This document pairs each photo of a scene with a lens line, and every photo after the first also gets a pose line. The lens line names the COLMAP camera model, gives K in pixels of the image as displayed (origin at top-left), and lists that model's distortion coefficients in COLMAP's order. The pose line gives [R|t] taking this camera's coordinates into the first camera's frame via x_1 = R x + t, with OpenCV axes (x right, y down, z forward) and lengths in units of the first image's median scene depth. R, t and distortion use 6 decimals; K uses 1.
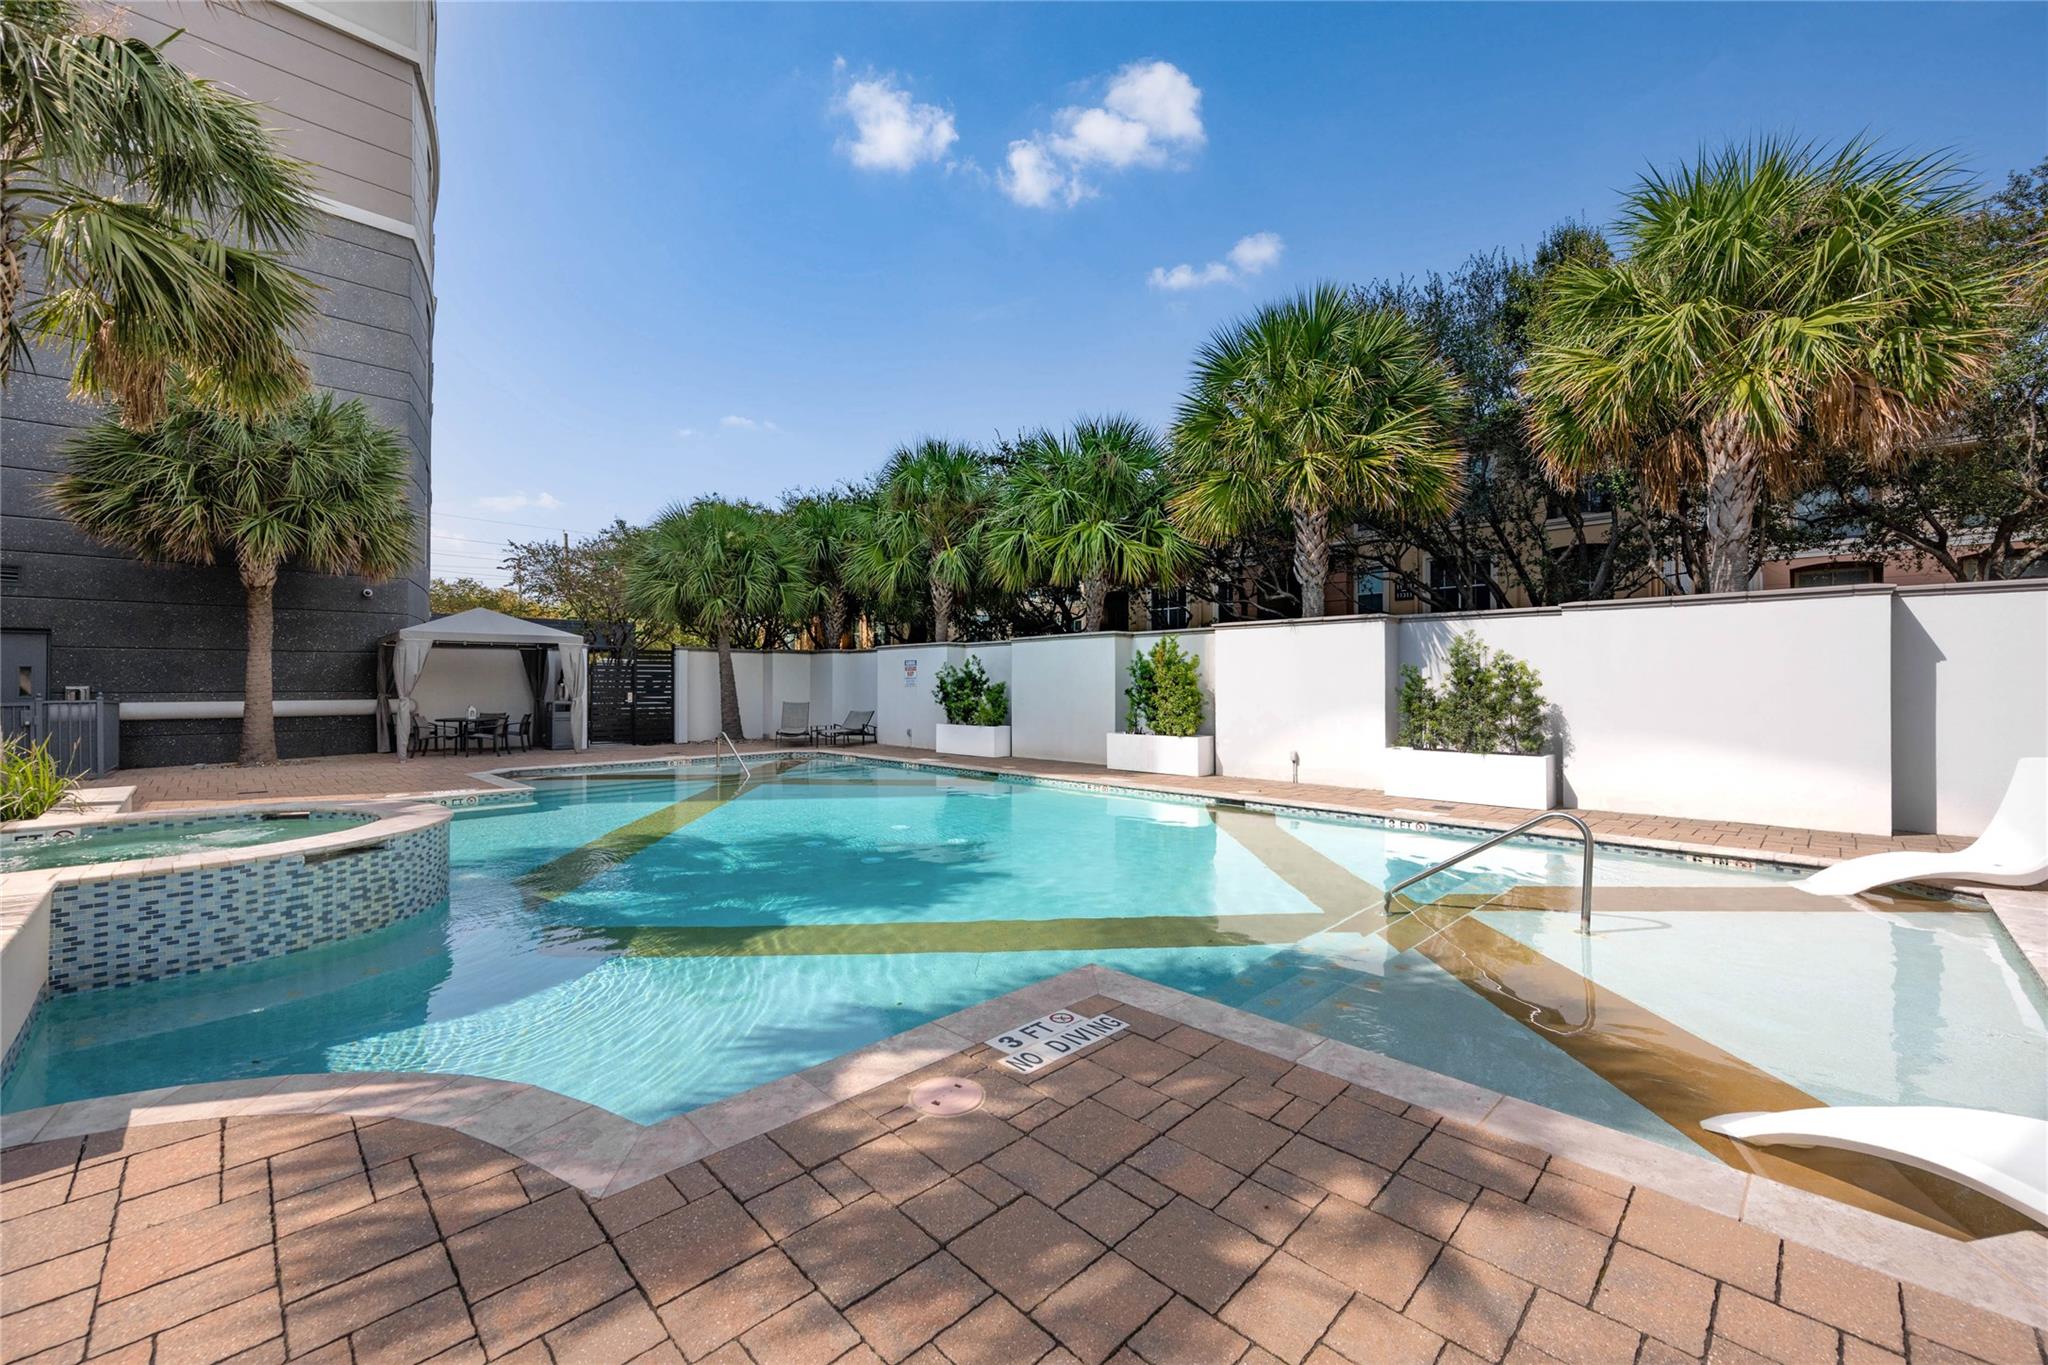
lens RADIAL K [[836.6, 0, 1026.5], [0, 836.6, 681.8], [0, 0, 1]] dist [0.000934, -0.001029]
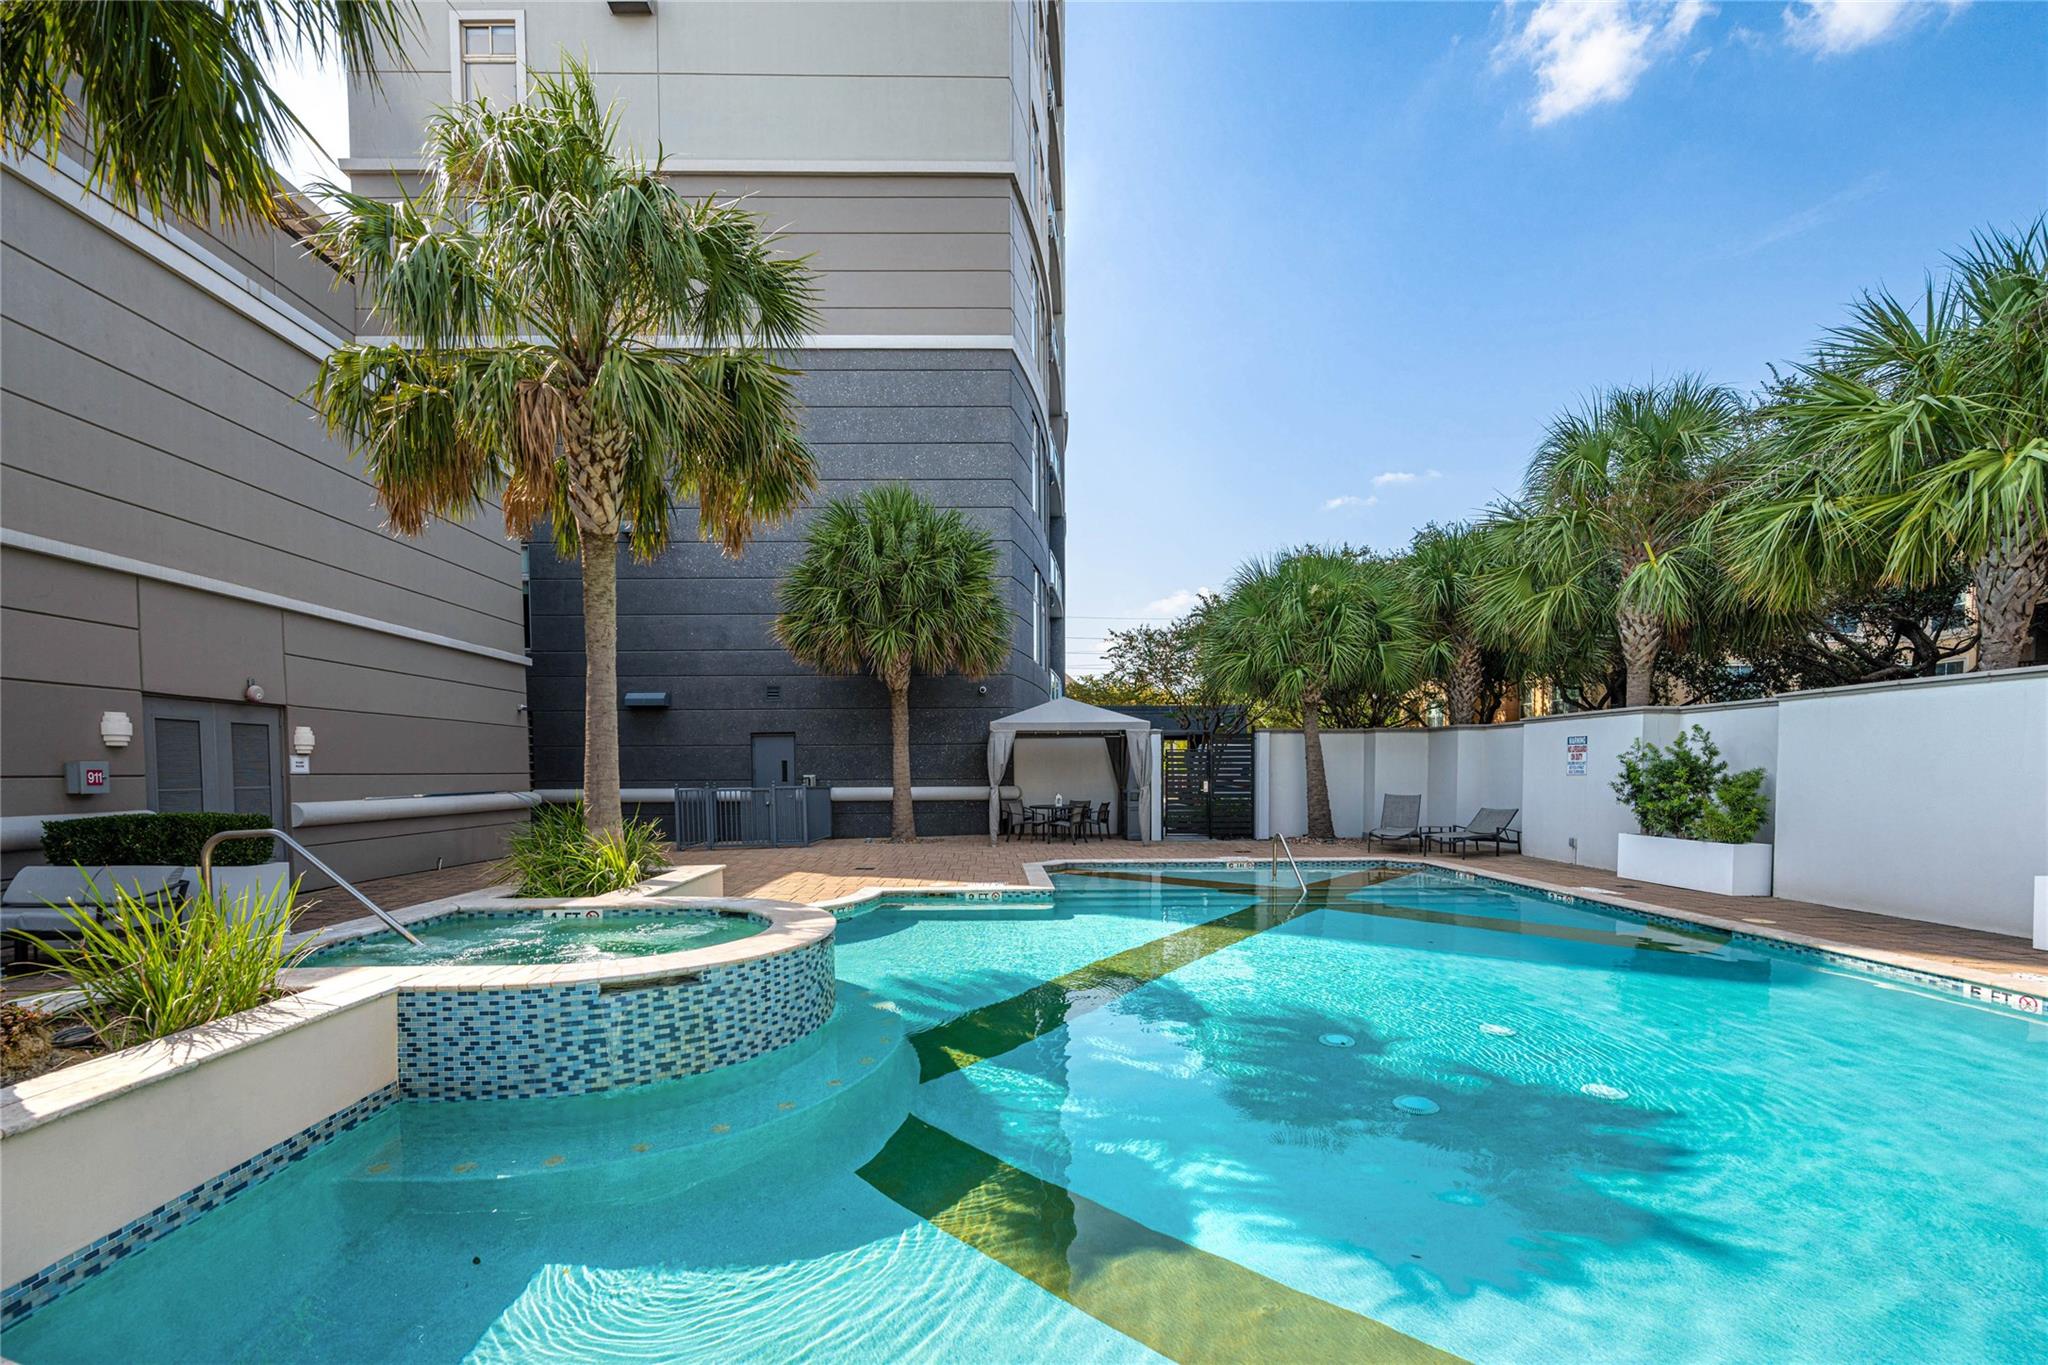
lens RADIAL K [[836.6, 0, 999.0], [0, 836.6, 800.2], [0, 0, 1]] dist [0.000934, -0.001029]
pose [[0.705733, 0.024807, -0.708043, 0.012742], [0.005968, 0.999143, 0.040954, -0.005189], [0.708453, -0.033128, 0.704981, 0.209369]]
